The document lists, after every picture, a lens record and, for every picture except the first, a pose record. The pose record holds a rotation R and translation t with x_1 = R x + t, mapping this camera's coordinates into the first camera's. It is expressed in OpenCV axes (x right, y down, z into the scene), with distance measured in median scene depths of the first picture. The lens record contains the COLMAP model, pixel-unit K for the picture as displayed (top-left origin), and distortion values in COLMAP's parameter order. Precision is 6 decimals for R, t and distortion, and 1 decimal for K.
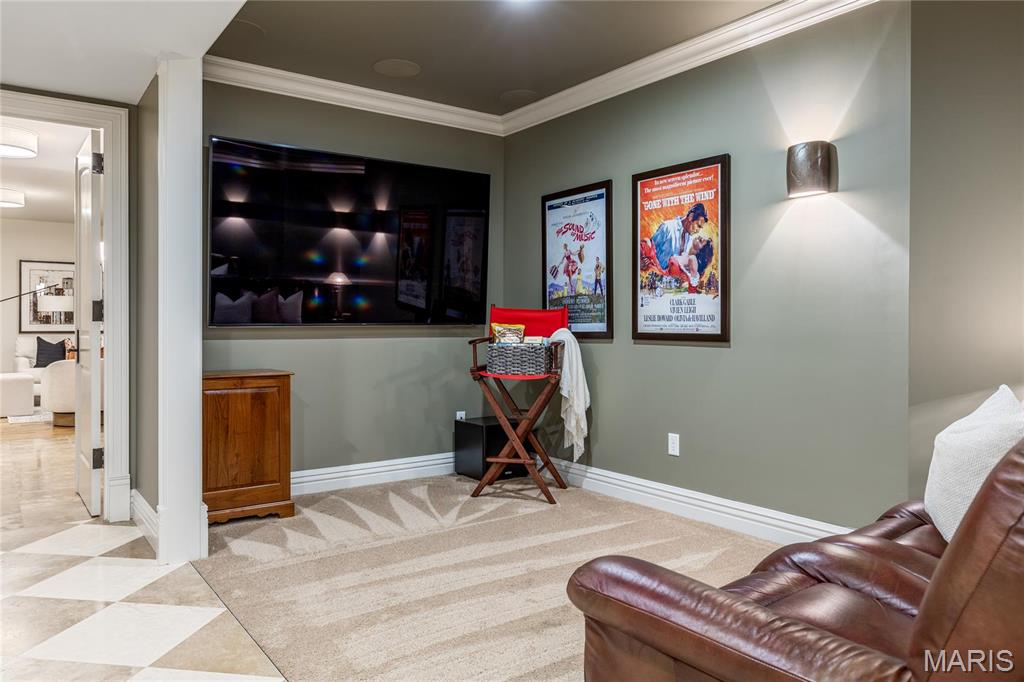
lens RADIAL K [[701.3, 0, 512.6], [0, 701.3, 327.5], [0, 0, 1]] dist [0.002380, -0.000010]
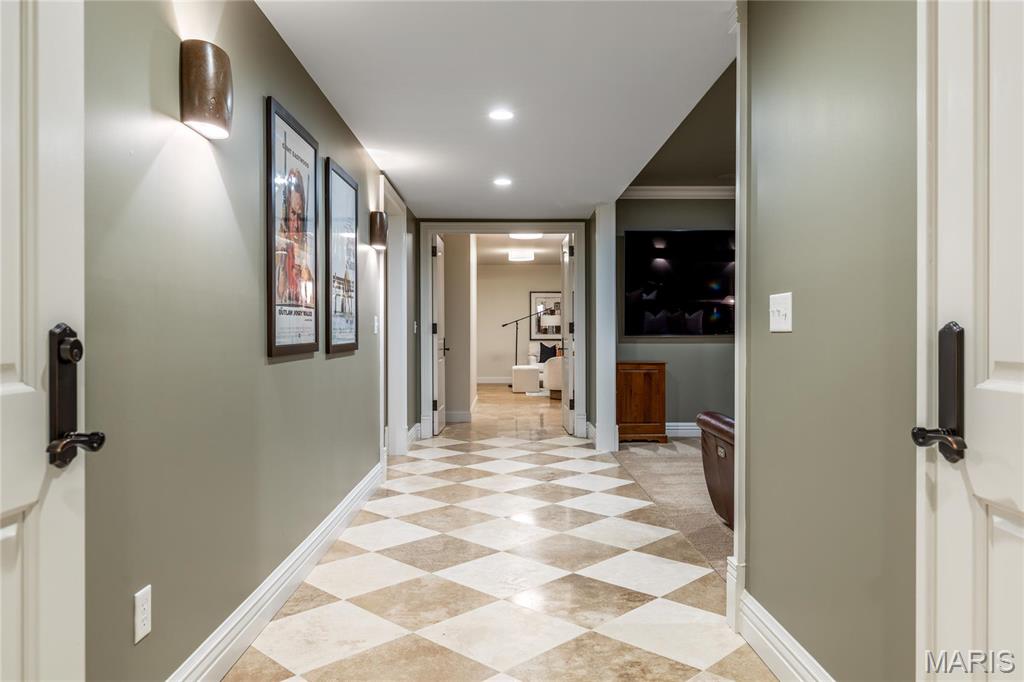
lens RADIAL K [[701.3, 0, 512.6], [0, 701.3, 327.5], [0, 0, 1]] dist [0.002380, -0.000010]
pose [[0.809994, -0.008423, -0.586377, 0.255418], [0.001119, 0.999917, -0.012819, -0.000069], [0.586437, 0.009727, 0.809937, -0.410637]]
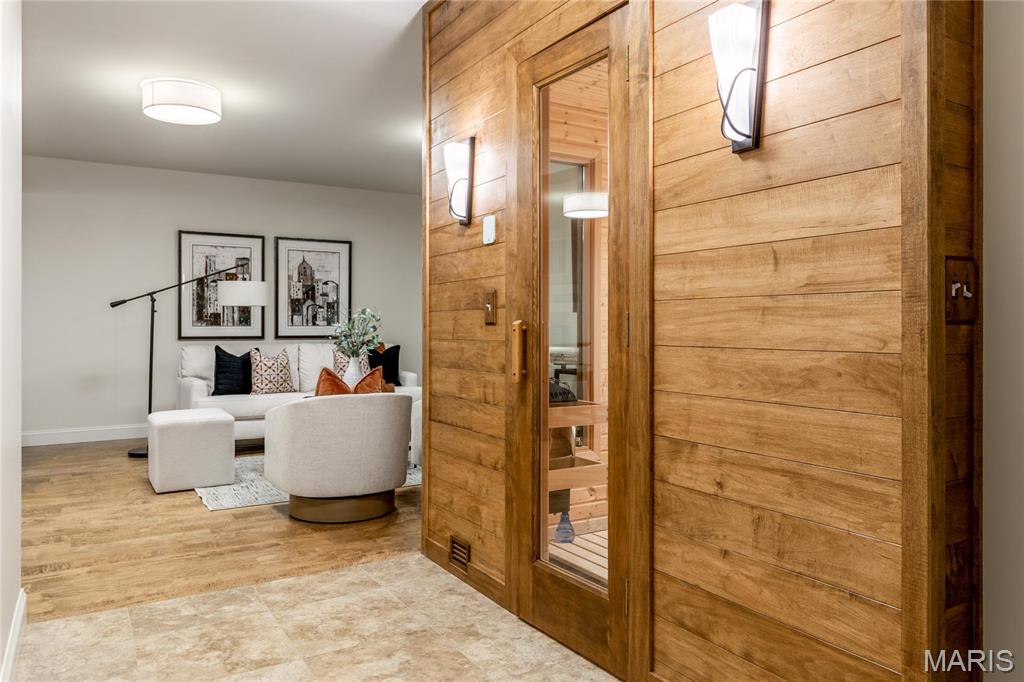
lens RADIAL K [[701.3, 0, 512.6], [0, 701.3, 327.5], [0, 0, 1]] dist [0.002380, -0.000010]
pose [[0.996092, -0.001432, -0.088311, -0.547061], [0.001293, 0.999998, -0.001630, -0.003312], [0.088313, 0.001509, 0.996092, 0.605908]]
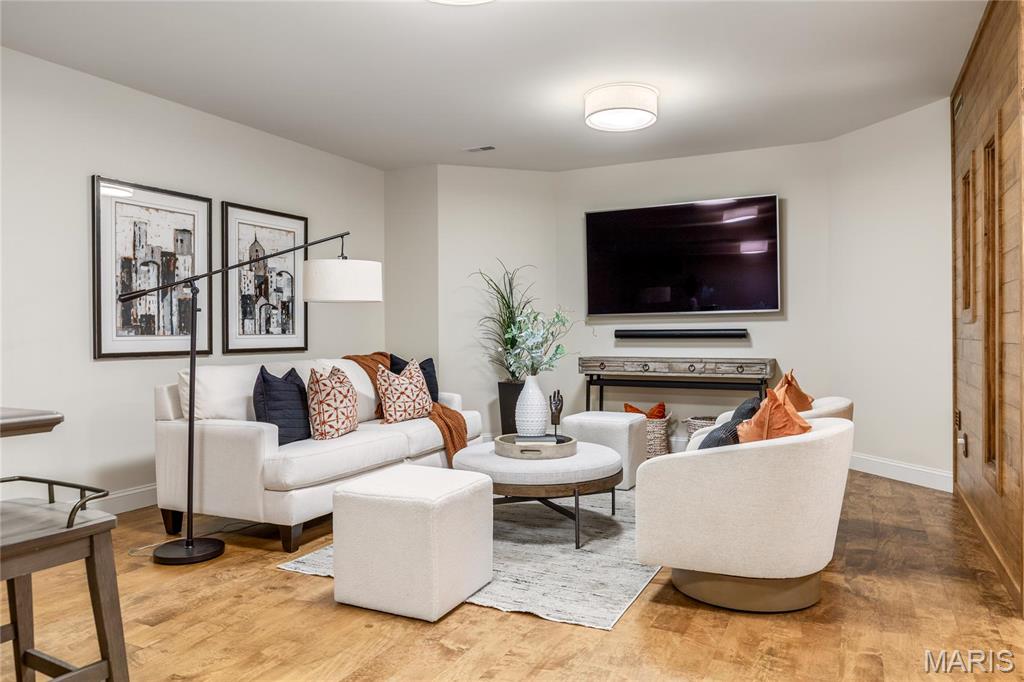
lens RADIAL K [[701.3, 0, 512.6], [0, 701.3, 327.5], [0, 0, 1]] dist [0.002380, -0.000010]
pose [[0.891411, -0.005863, 0.453158, -1.129453], [0.011958, 0.999872, -0.010588, -0.004382], [-0.453038, 0.014857, 0.891368, 0.901583]]
